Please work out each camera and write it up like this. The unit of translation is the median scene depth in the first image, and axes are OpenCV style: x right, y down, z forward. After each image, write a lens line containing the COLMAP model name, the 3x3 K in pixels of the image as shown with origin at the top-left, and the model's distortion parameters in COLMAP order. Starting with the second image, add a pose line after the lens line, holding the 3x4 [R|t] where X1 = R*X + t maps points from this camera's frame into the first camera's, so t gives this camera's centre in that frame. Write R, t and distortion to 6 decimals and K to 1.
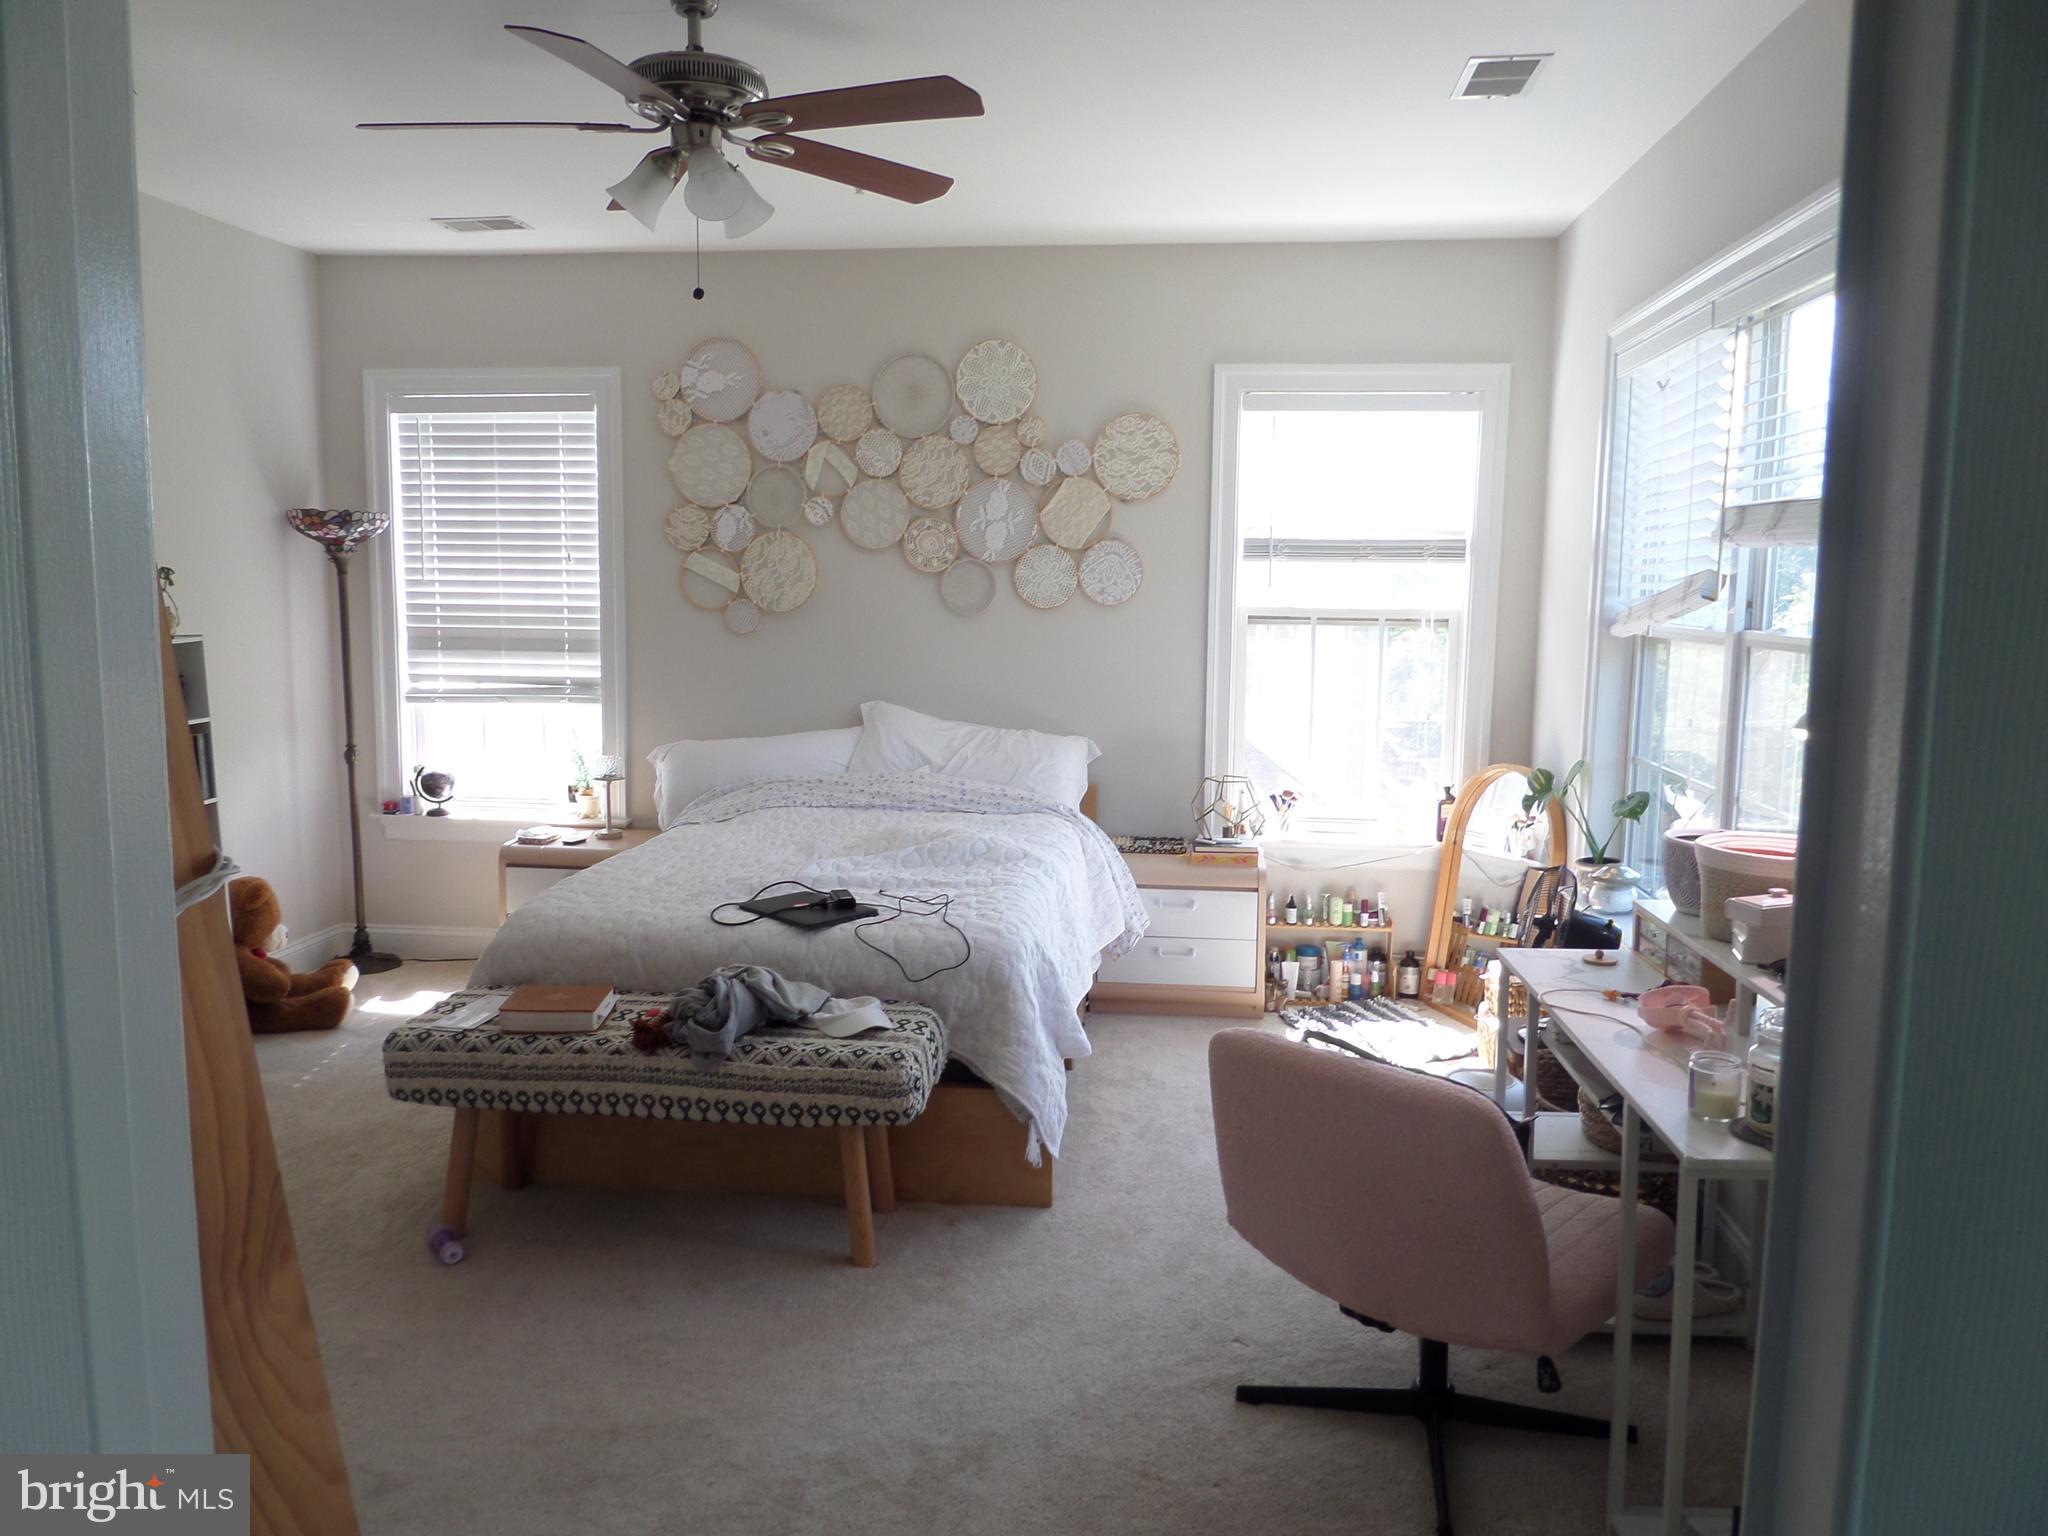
lens RADIAL K [[1482.8, 0, 1034.9], [0, 1482.8, 770.0], [0, 0, 1]] dist [0.003566, -0.022183]
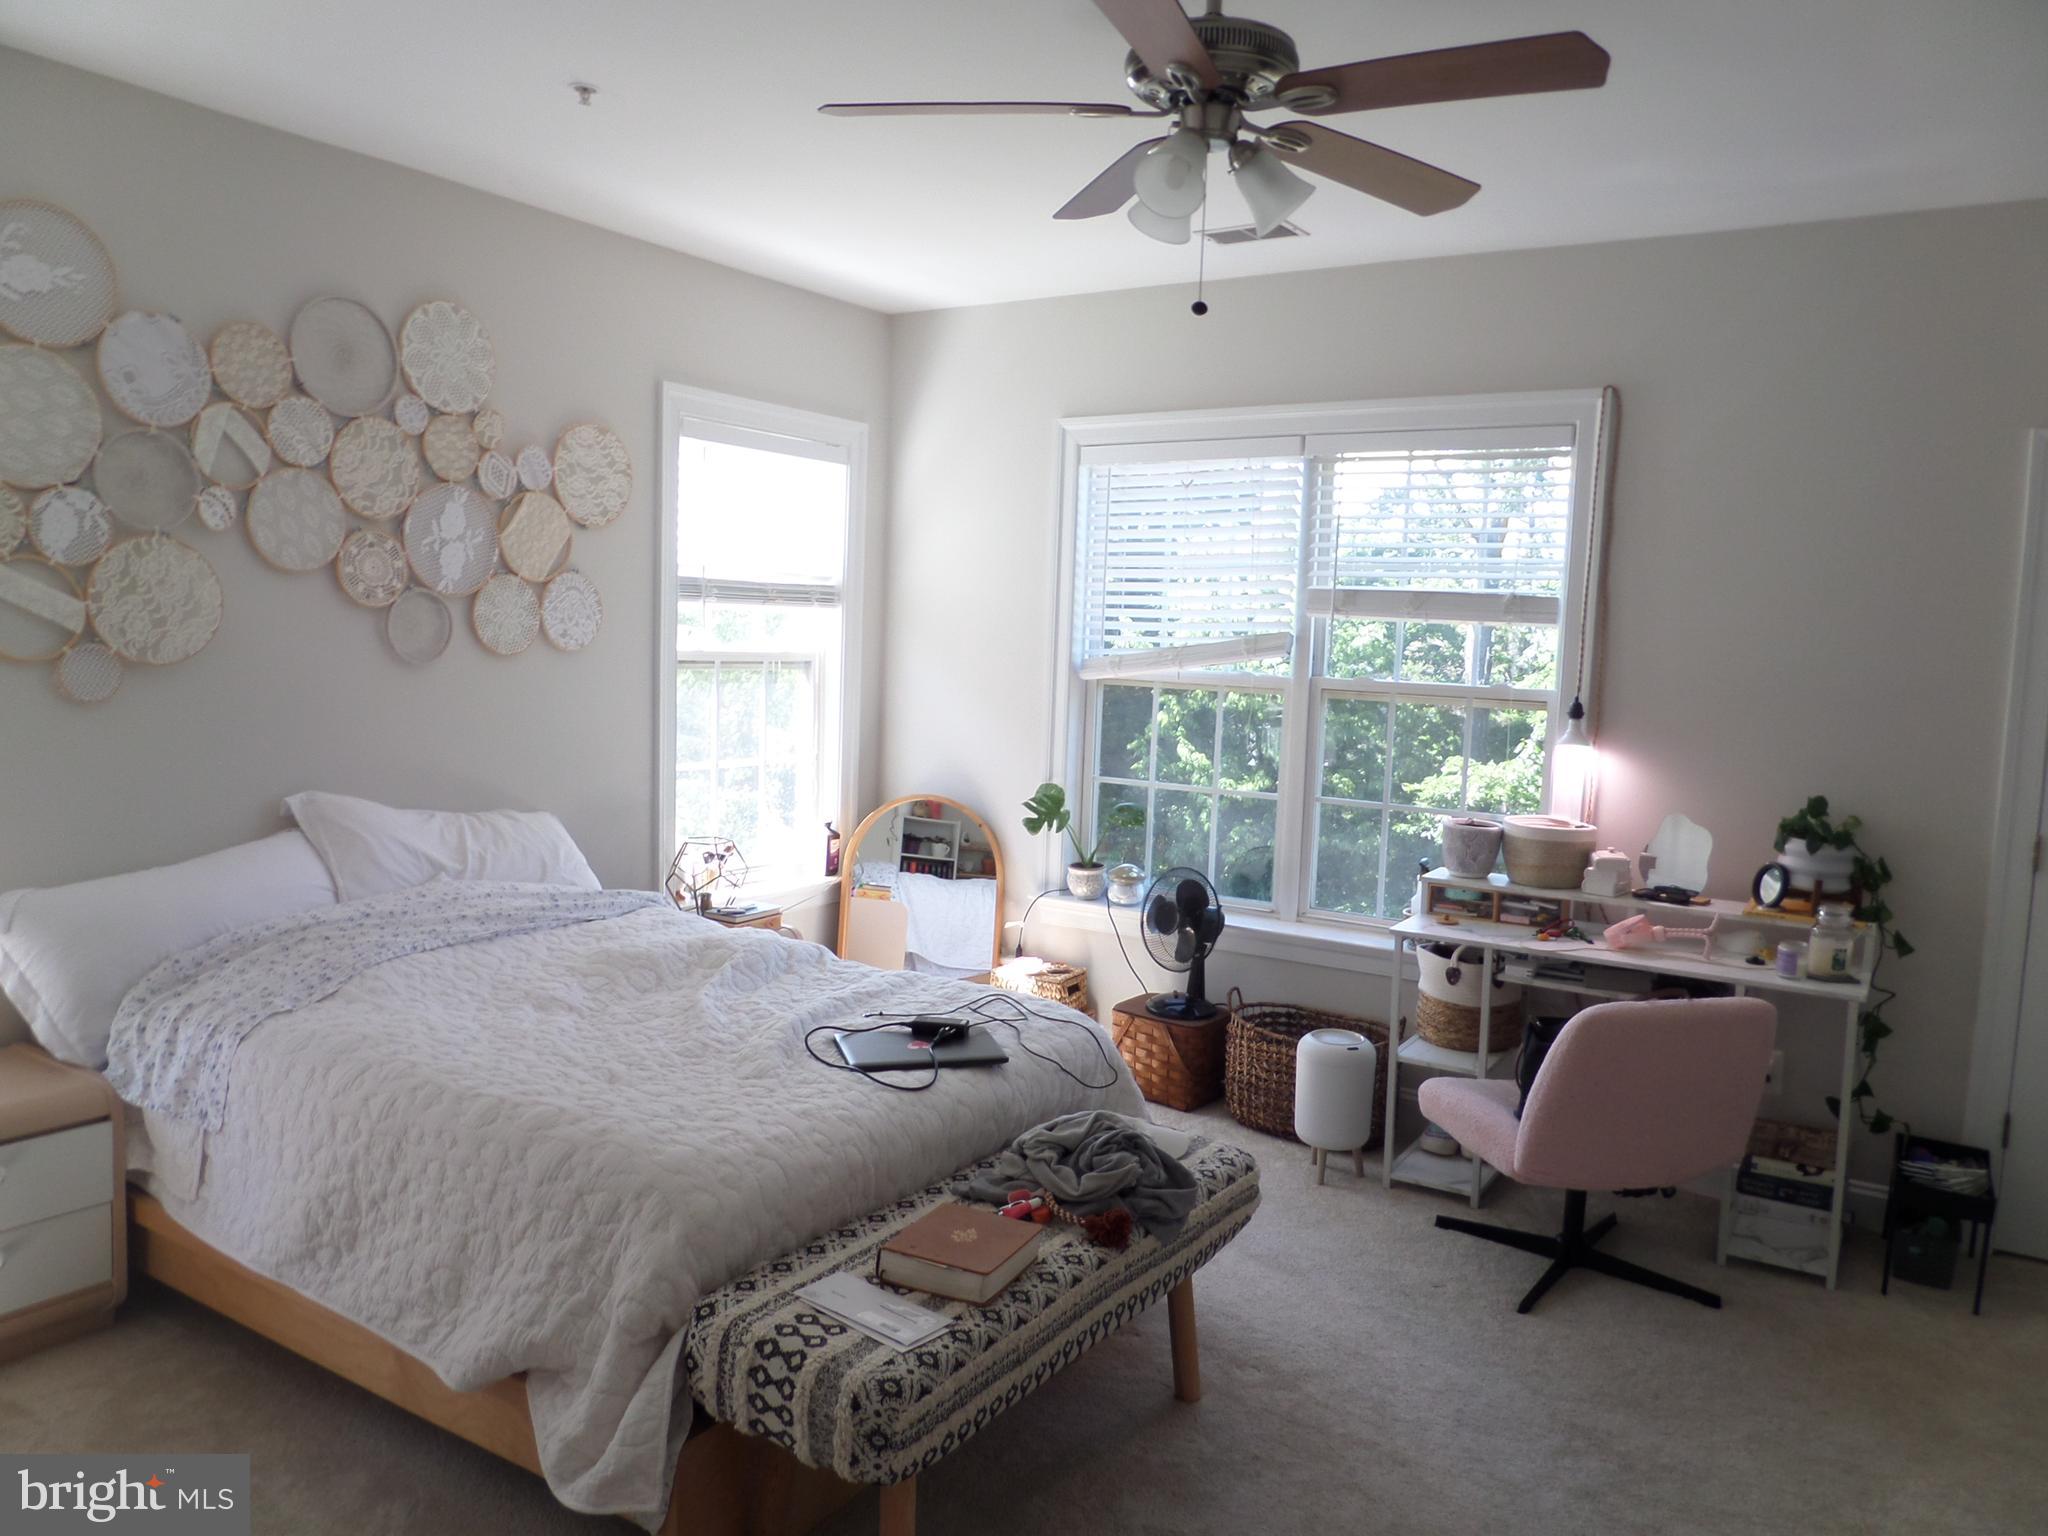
lens RADIAL K [[1482.8, 0, 1034.9], [0, 1482.8, 770.0], [0, 0, 1]] dist [0.003566, -0.022183]
pose [[0.455130, -0.079059, 0.886908, -0.572726], [0.082226, 0.995526, 0.046546, -0.062107], [-0.886620, 0.051742, 0.459595, 0.393686]]
